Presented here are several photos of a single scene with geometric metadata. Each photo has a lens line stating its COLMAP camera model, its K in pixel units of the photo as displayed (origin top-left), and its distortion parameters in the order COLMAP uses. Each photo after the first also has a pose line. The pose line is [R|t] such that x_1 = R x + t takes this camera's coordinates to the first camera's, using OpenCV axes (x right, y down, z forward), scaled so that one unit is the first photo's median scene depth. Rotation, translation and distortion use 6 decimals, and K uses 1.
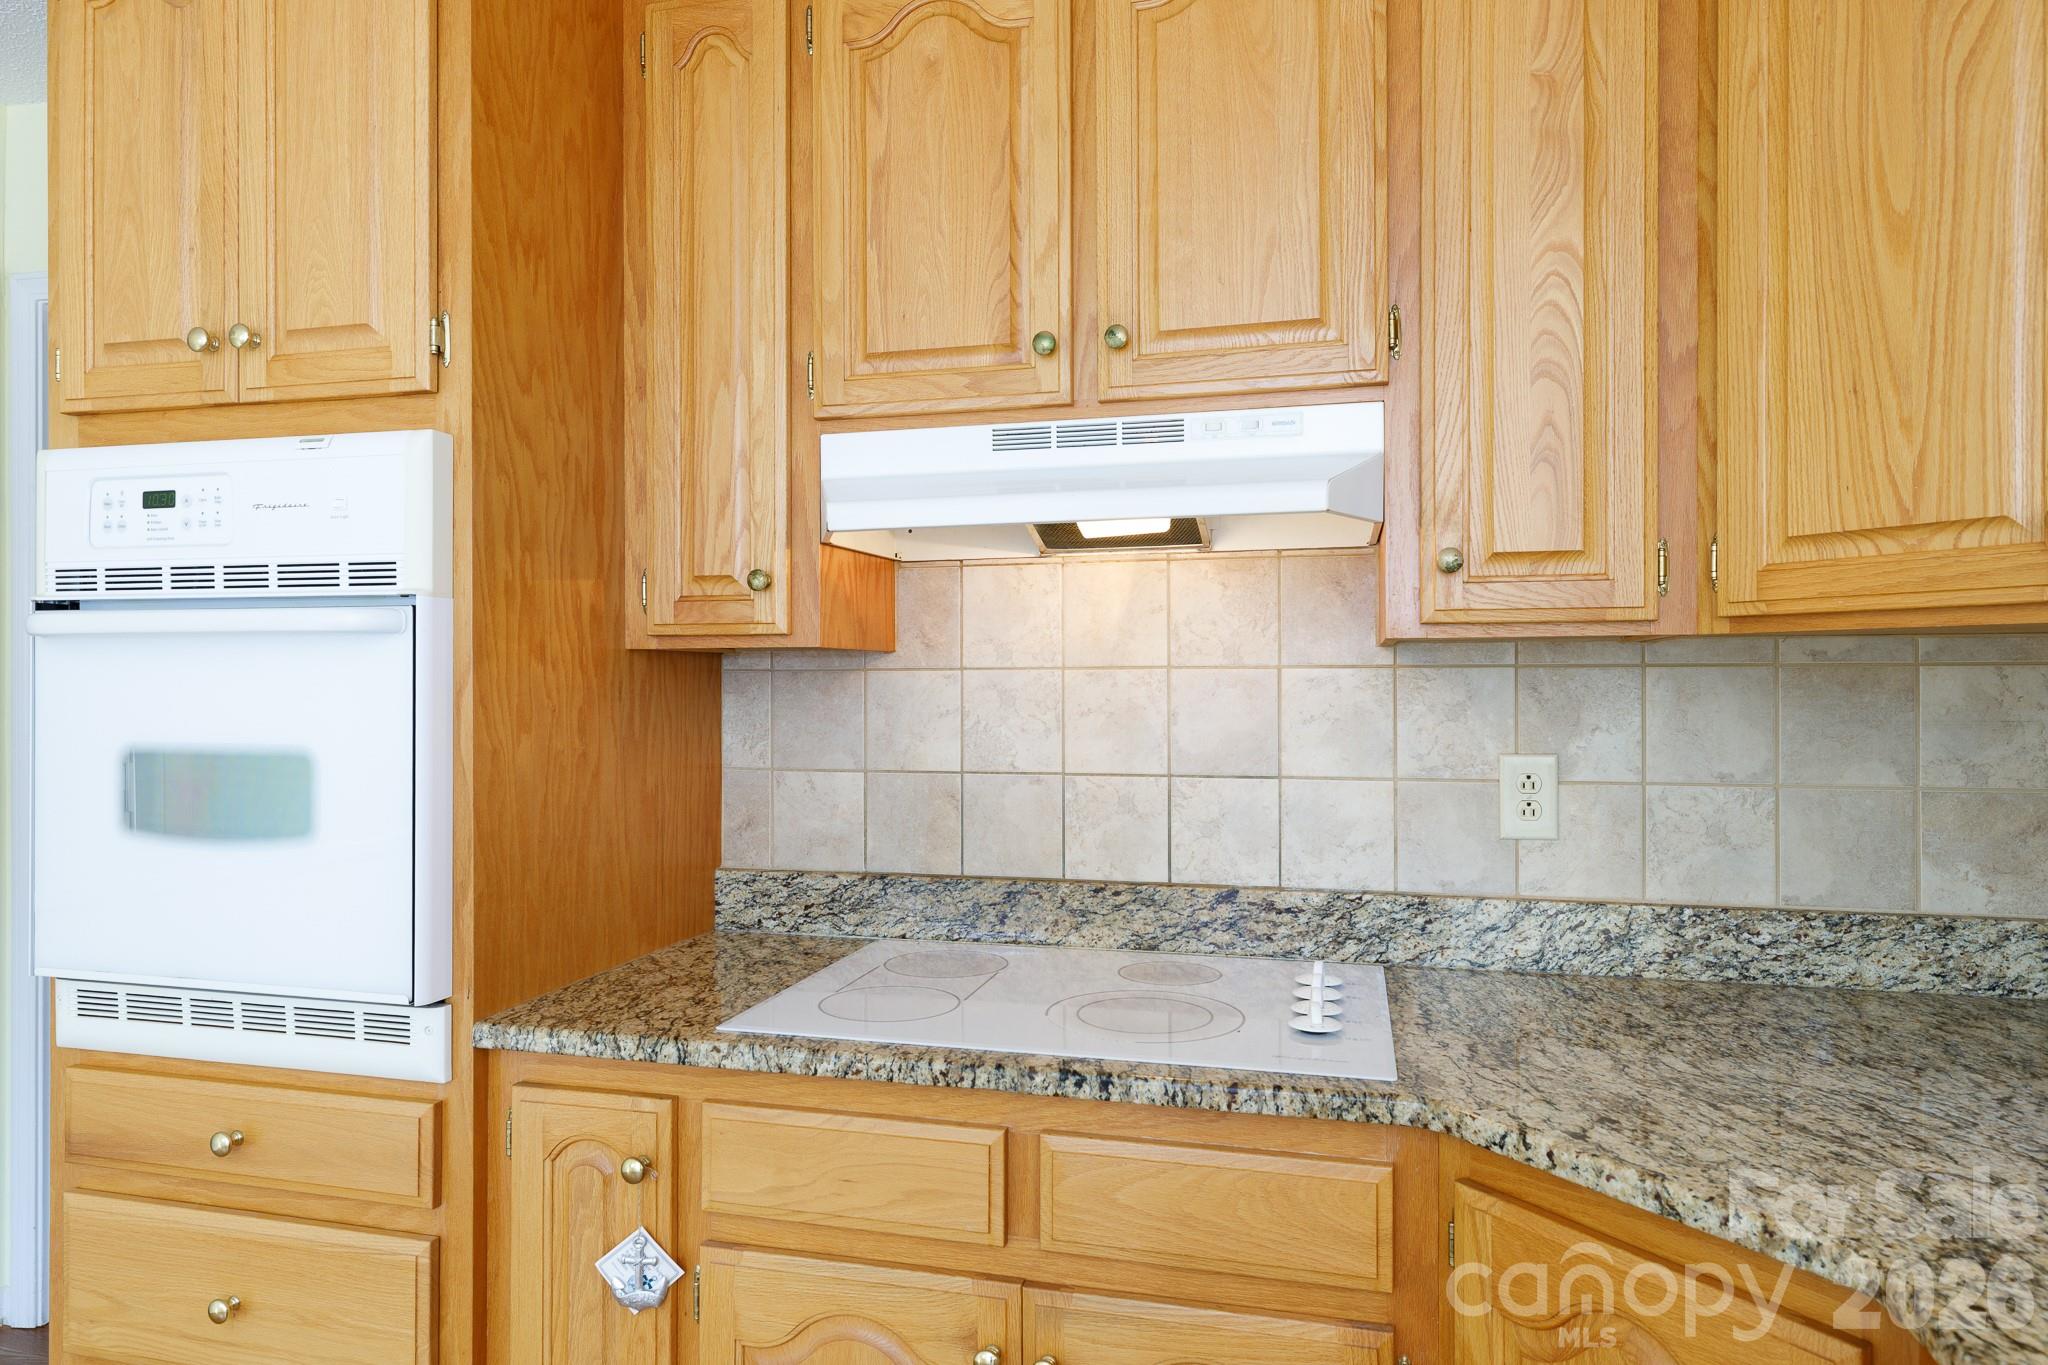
lens RADIAL K [[1240.6, 0, 1011.5], [0, 1240.6, 687.3], [0, 0, 1]] dist [0.002997, 0.002580]
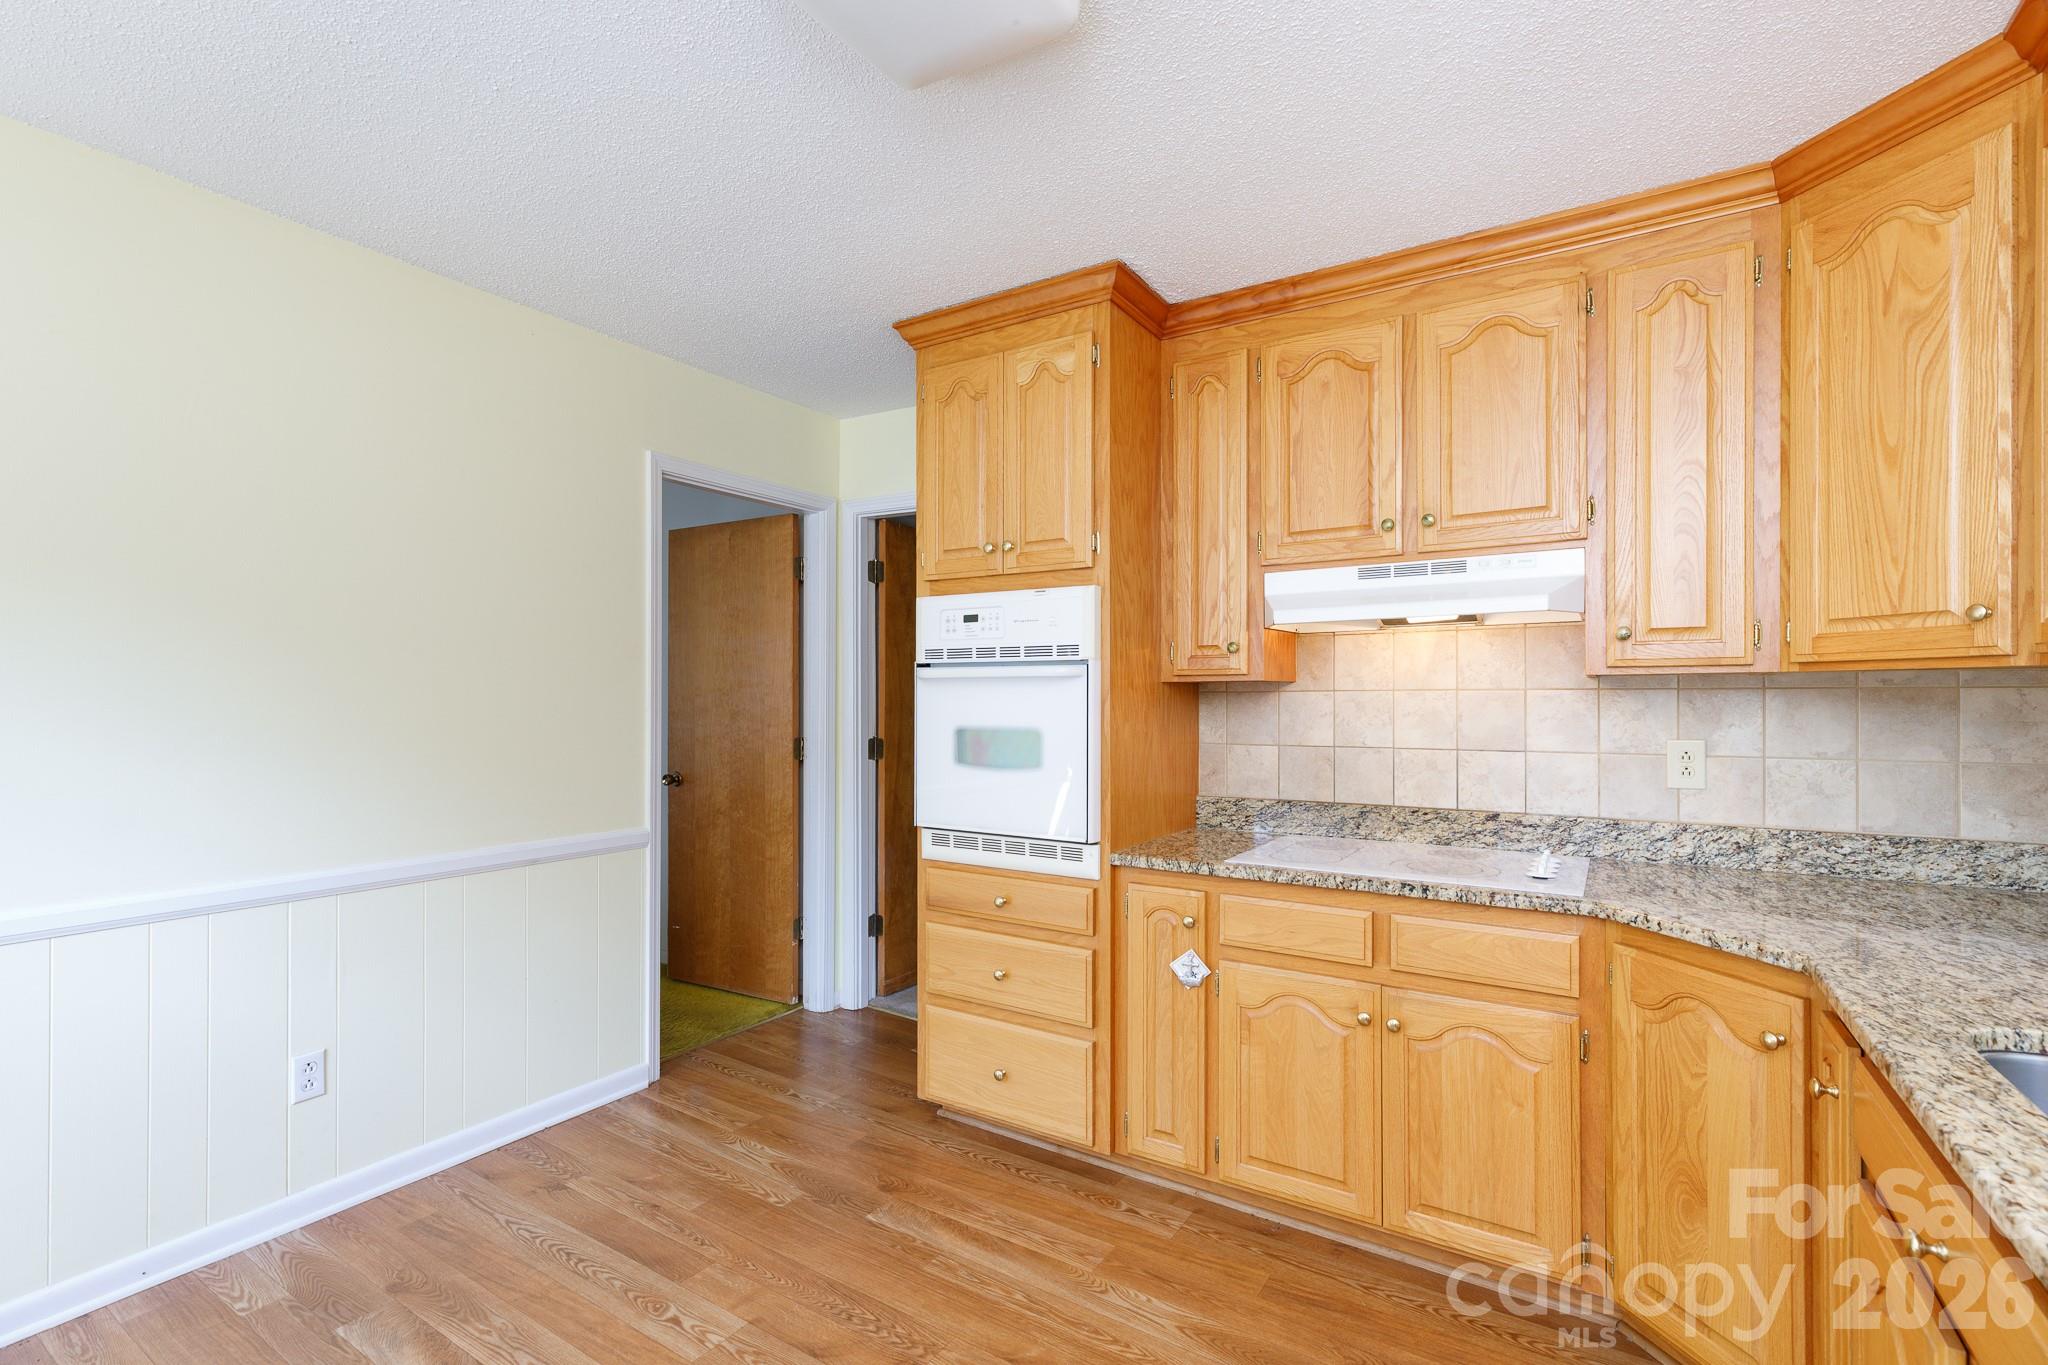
lens RADIAL K [[919.3, 0, 1017.8], [0, 919.3, 702.8], [0, 0, 1]] dist [0.001013, -0.000102]
pose [[0.951021, 0.000898, -0.309125, -0.082412], [0.000029, 0.999996, 0.002993, -0.001494], [0.309127, -0.002855, 0.951017, -0.574472]]
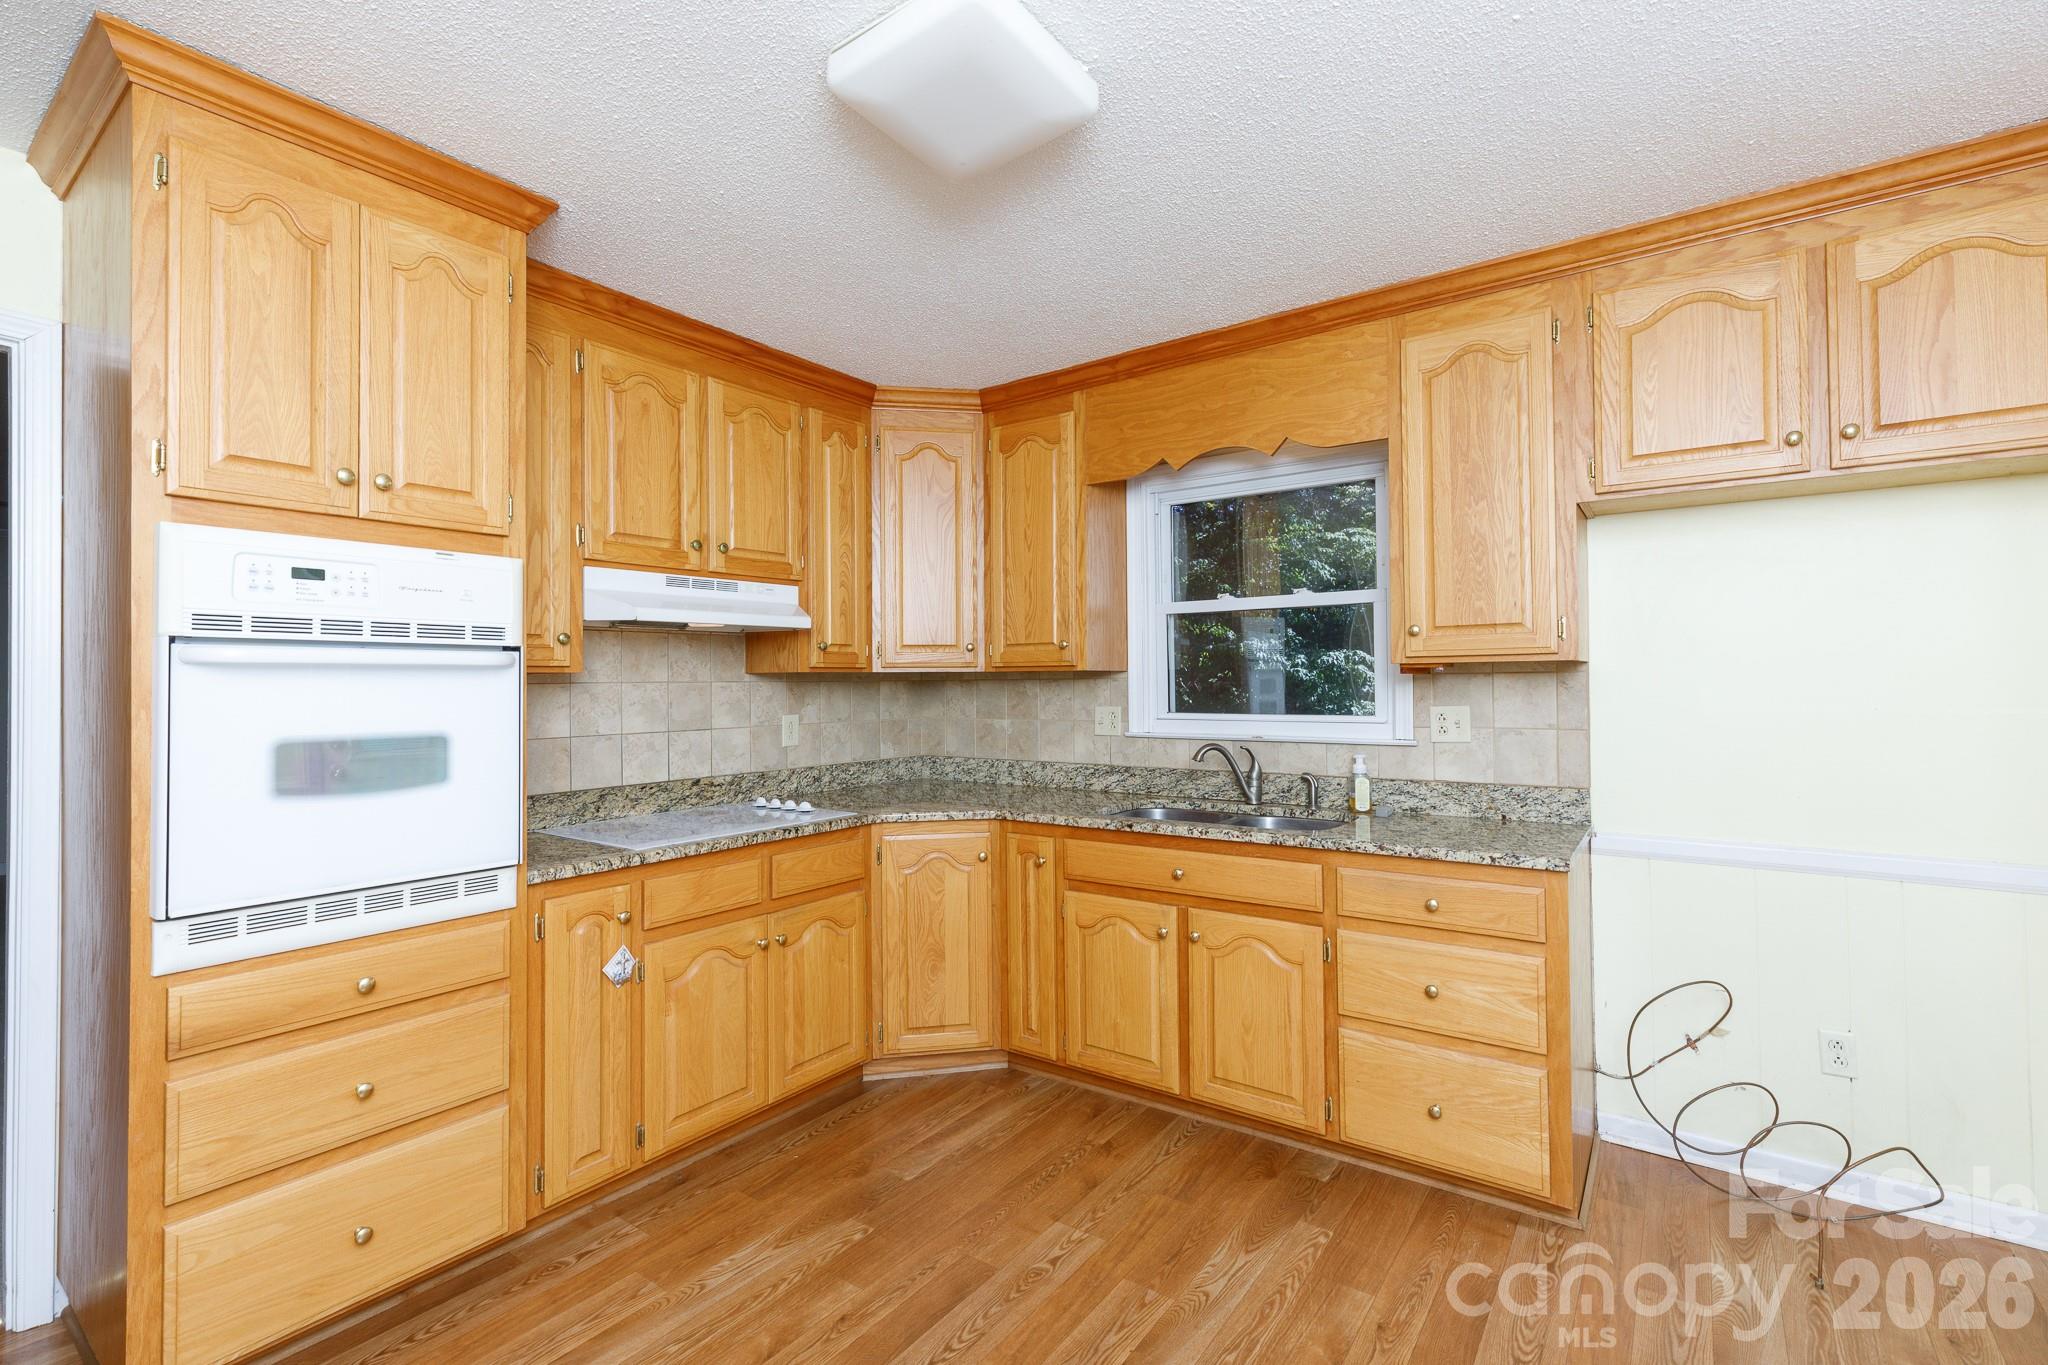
lens RADIAL K [[919.3, 0, 1033.0], [0, 919.3, 664.6], [0, 0, 1]] dist [0.001013, -0.000102]
pose [[0.359169, 0.015076, 0.933151, -1.407382], [0.010022, 0.999750, -0.020009, -0.009366], [-0.933219, 0.016538, 0.358928, -0.220677]]
